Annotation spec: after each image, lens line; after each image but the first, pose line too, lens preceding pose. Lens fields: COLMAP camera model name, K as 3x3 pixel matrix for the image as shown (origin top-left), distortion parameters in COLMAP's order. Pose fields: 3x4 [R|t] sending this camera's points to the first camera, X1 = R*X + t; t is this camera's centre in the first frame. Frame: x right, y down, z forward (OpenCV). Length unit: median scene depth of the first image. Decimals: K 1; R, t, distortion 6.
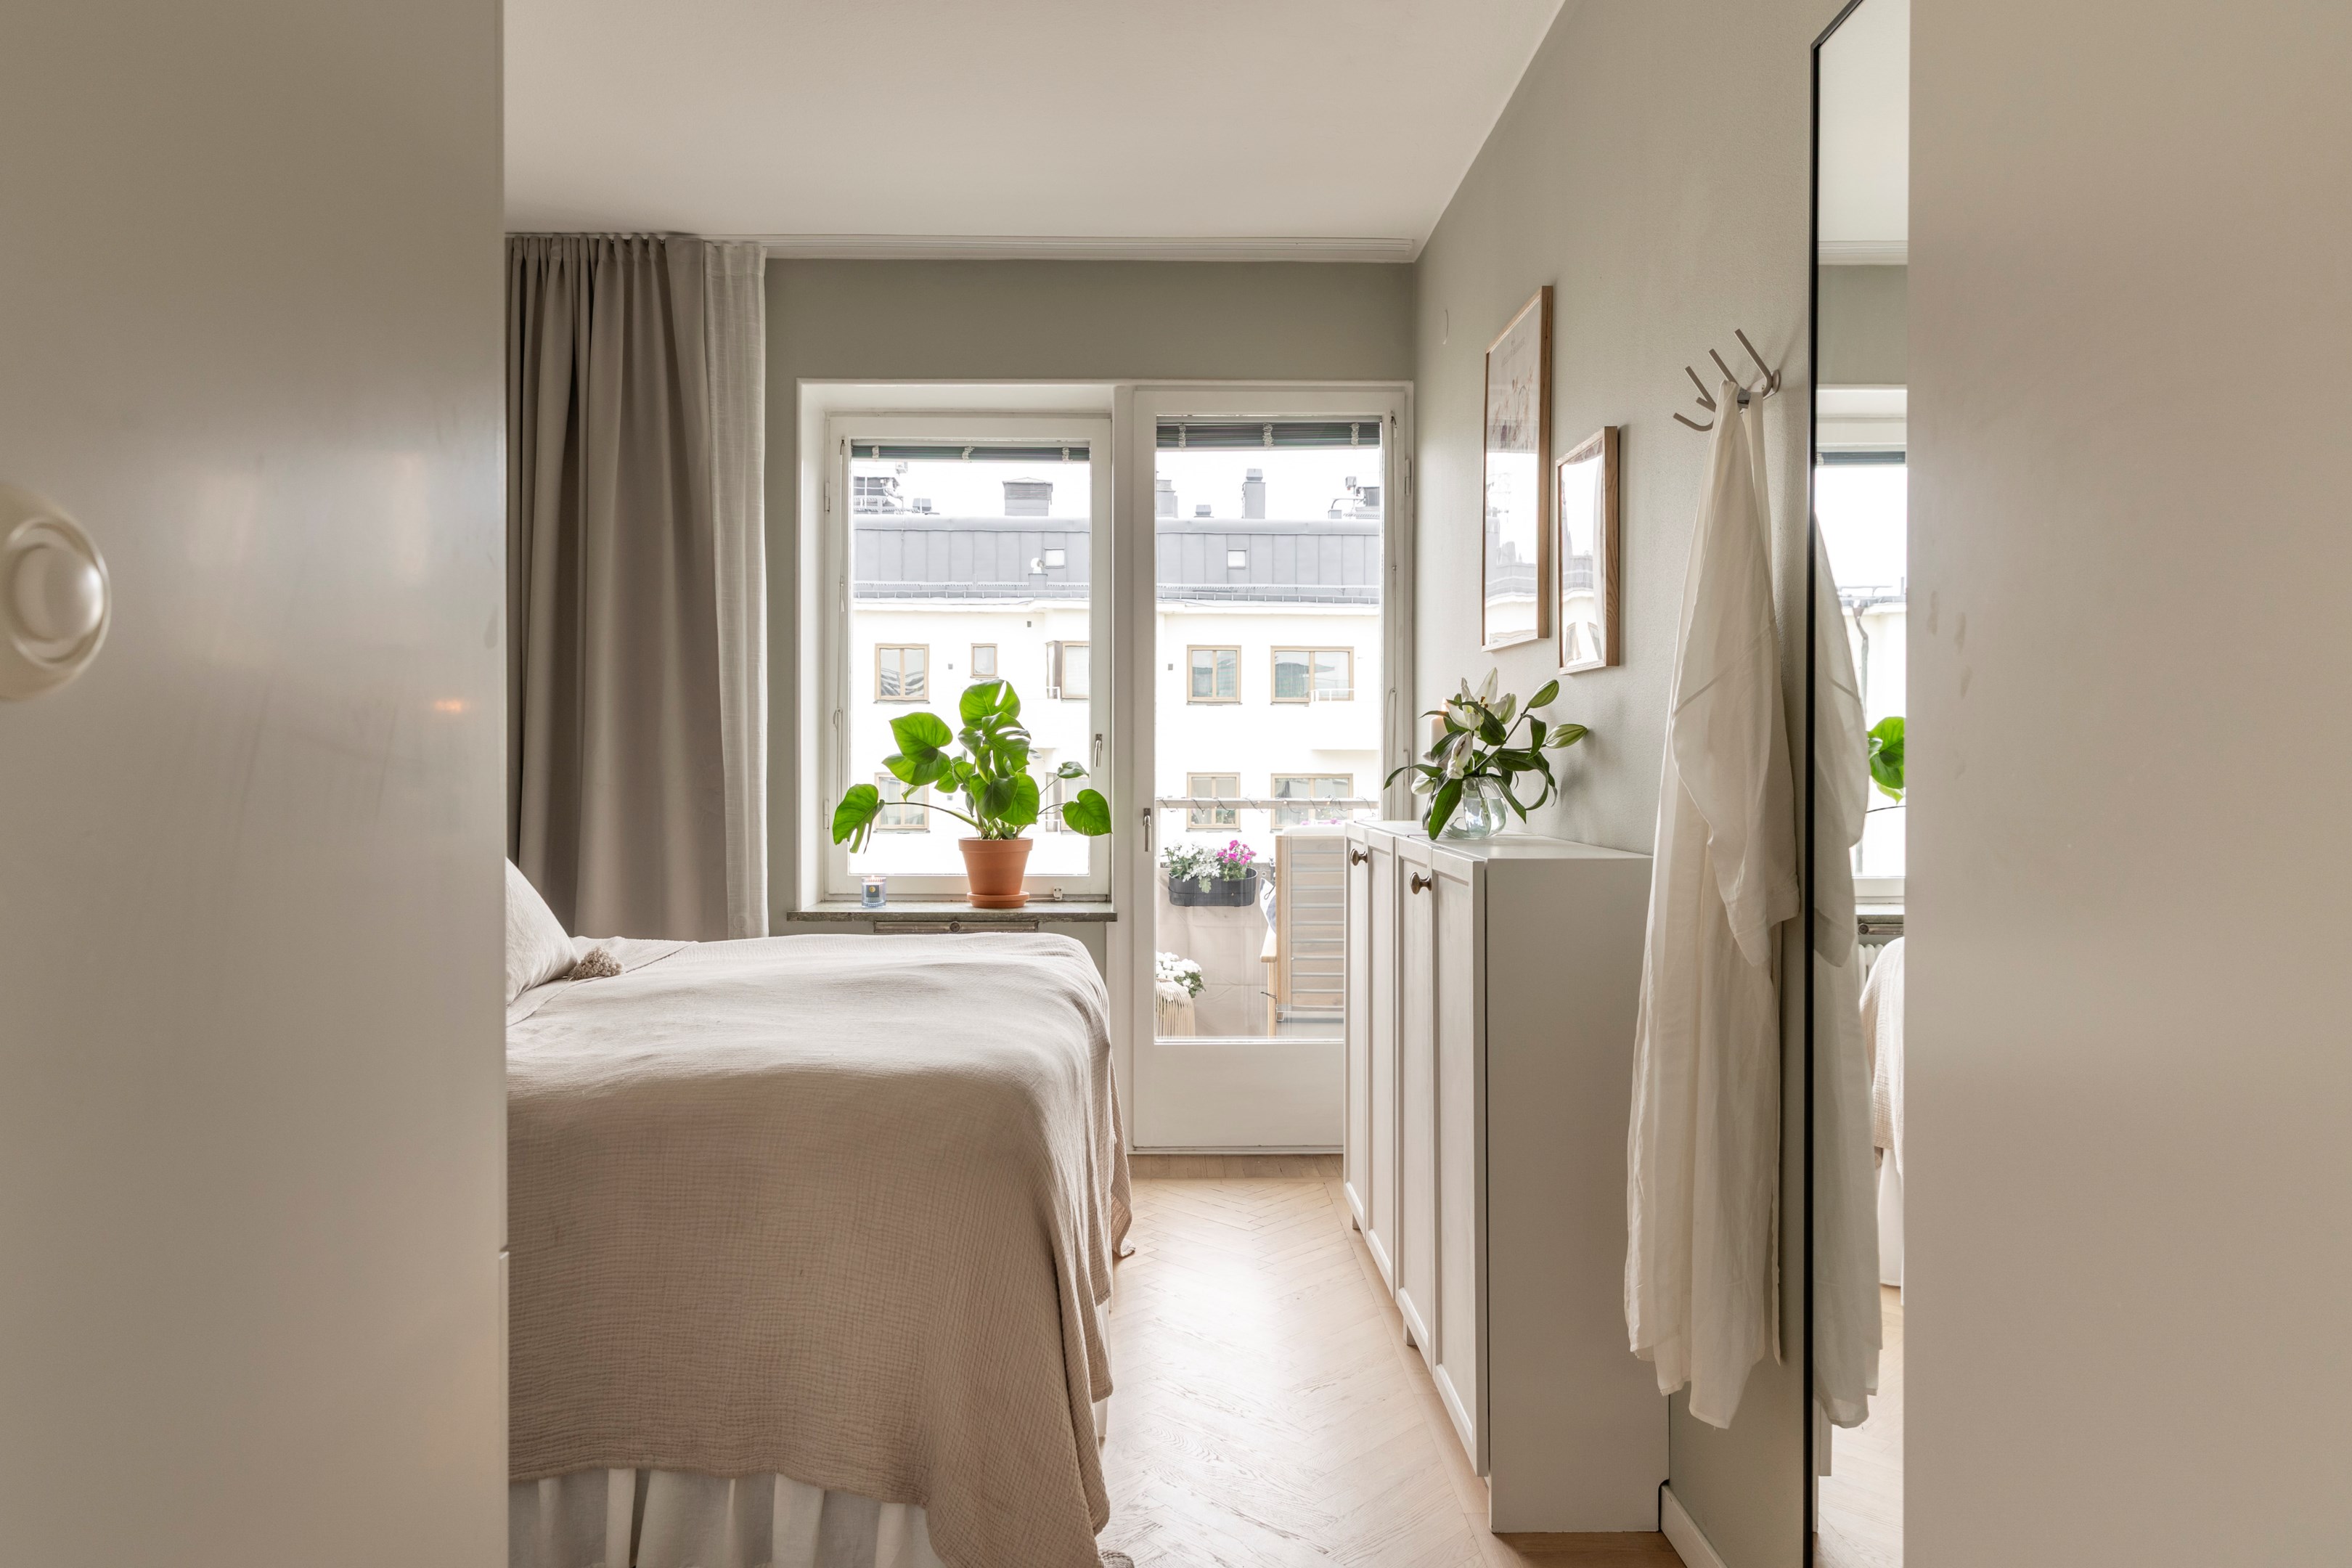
lens RADIAL K [[1543.5, 0, 1175.7], [0, 1543.5, 778.0], [0, 0, 1]] dist [0.004417, 0.005790]
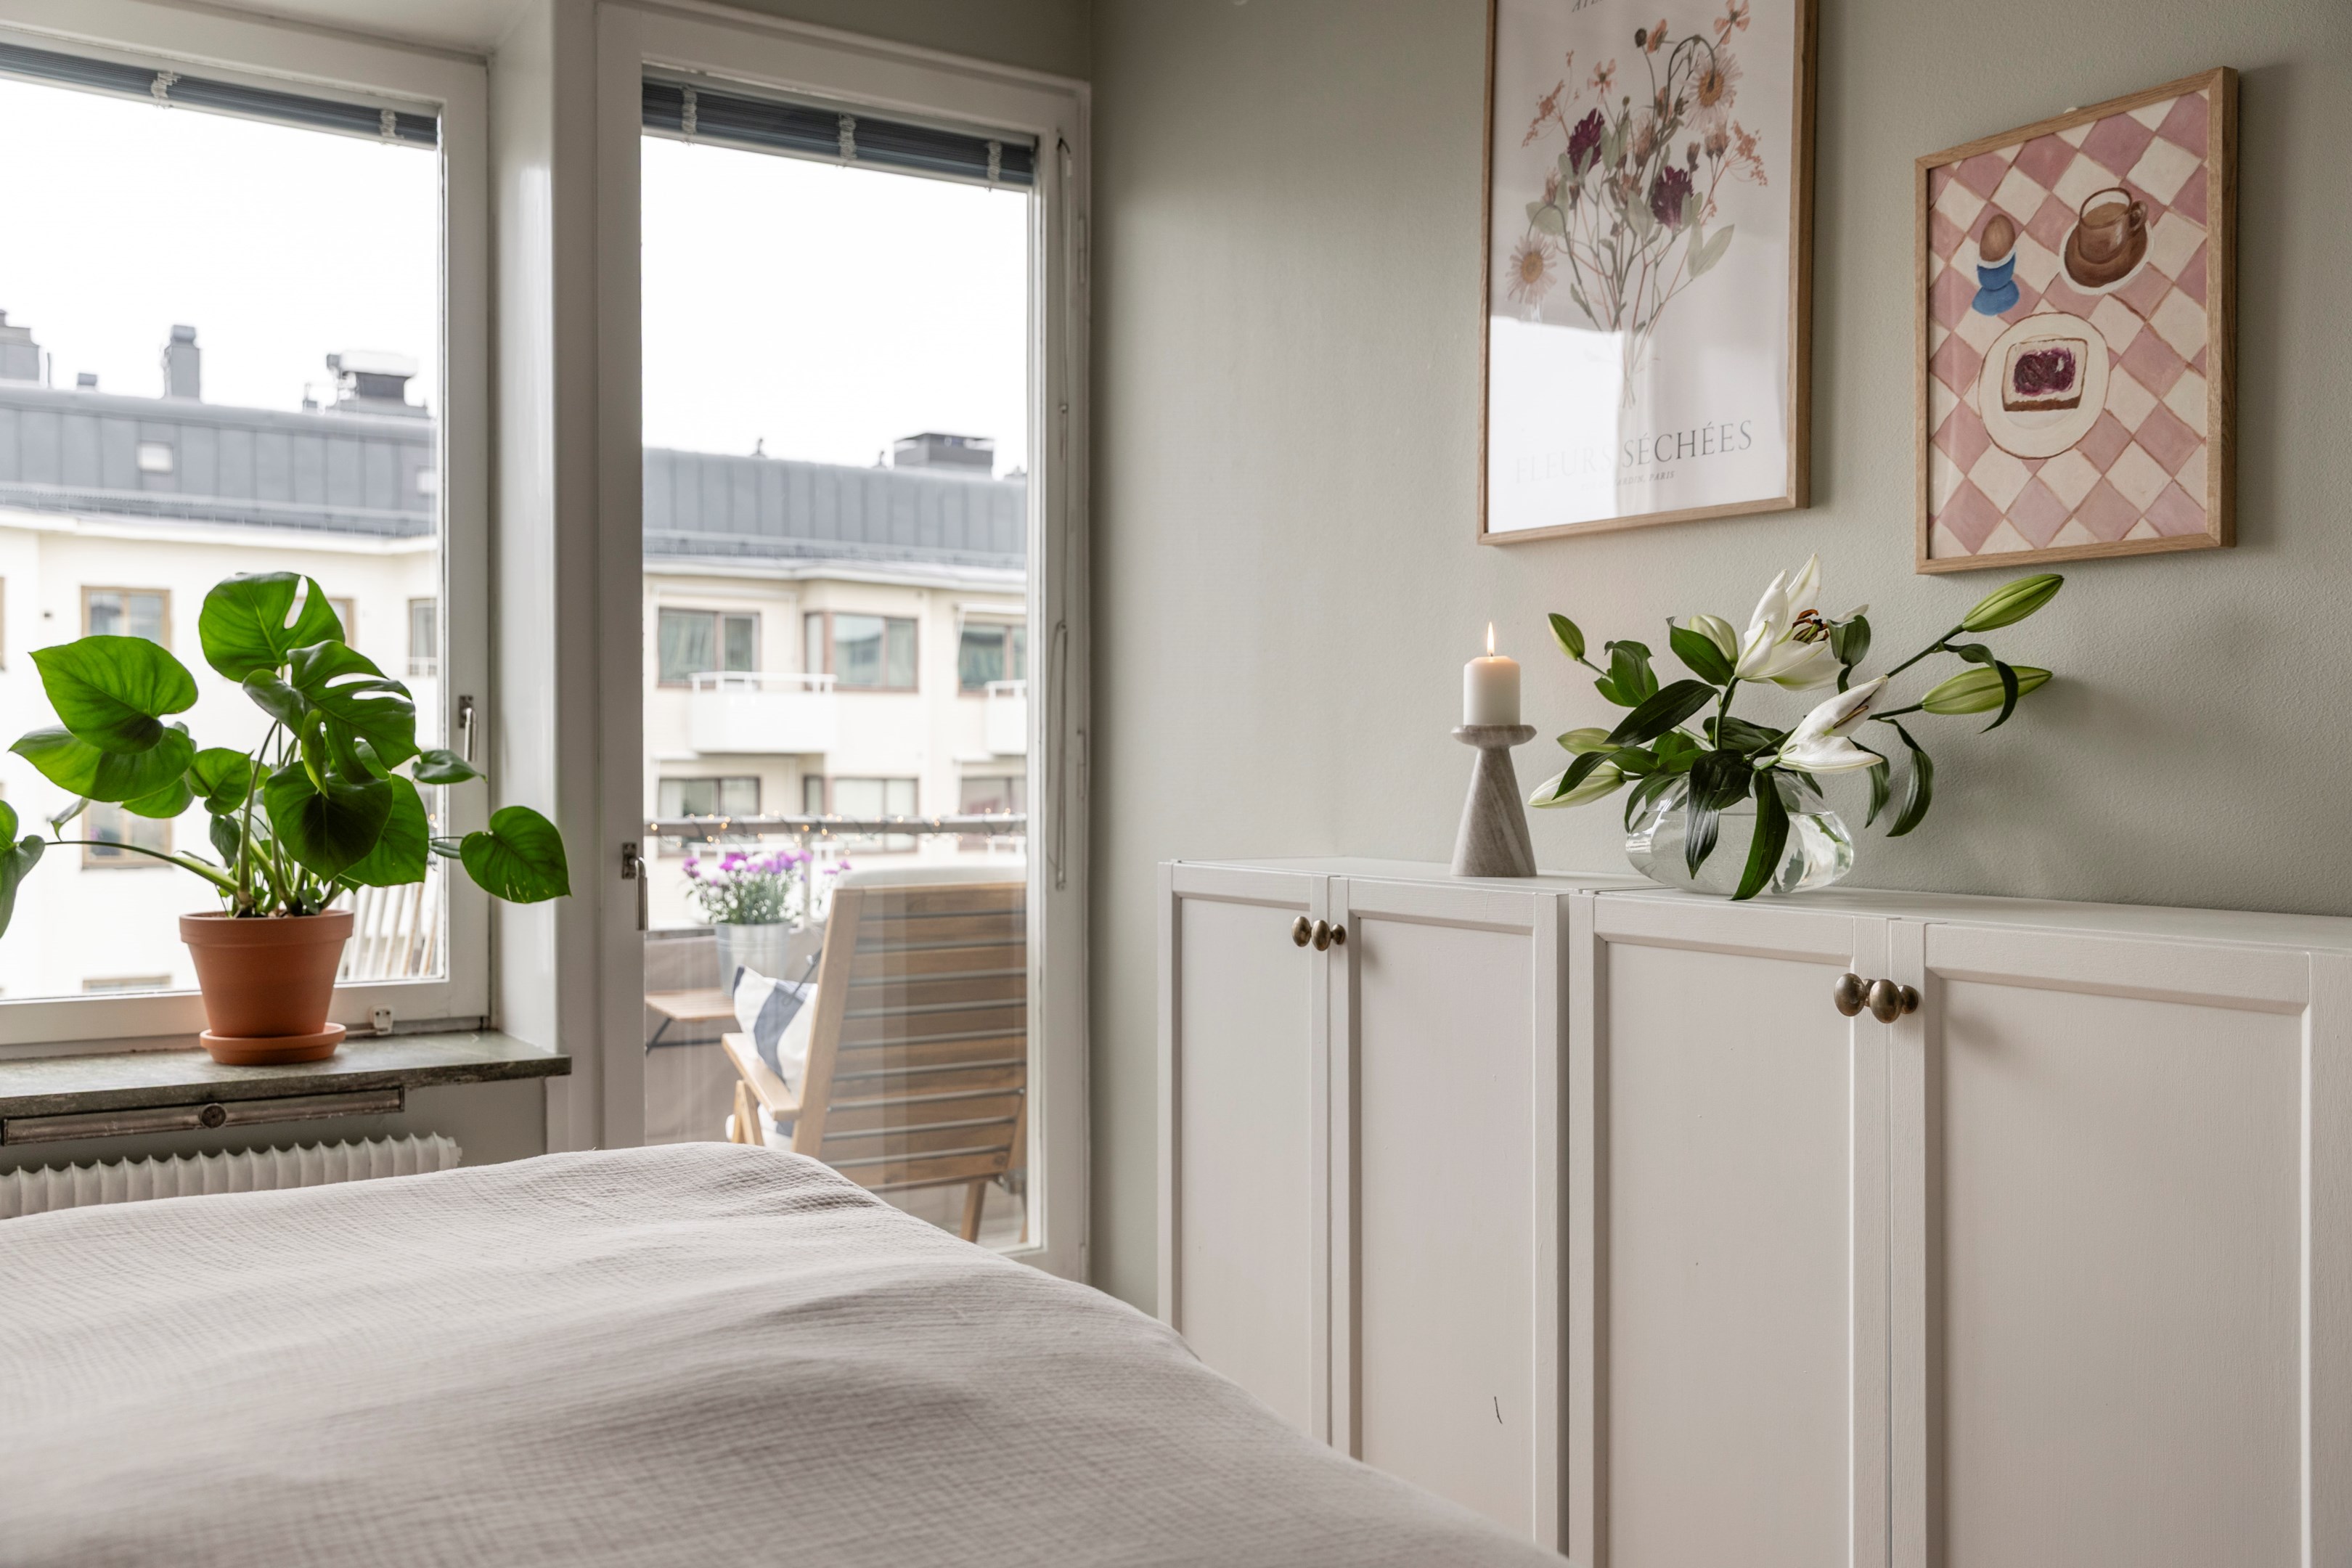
lens RADIAL K [[2004.5, 0, 1181.4], [0, 2004.5, 784.7], [0, 0, 1]] dist [-0.004383, 0.008256]
pose [[0.858017, -0.002843, 0.513614, -0.193429], [0.004068, 0.999991, -0.001261, 0.002149], [-0.513605, 0.003171, 0.858021, 0.344564]]
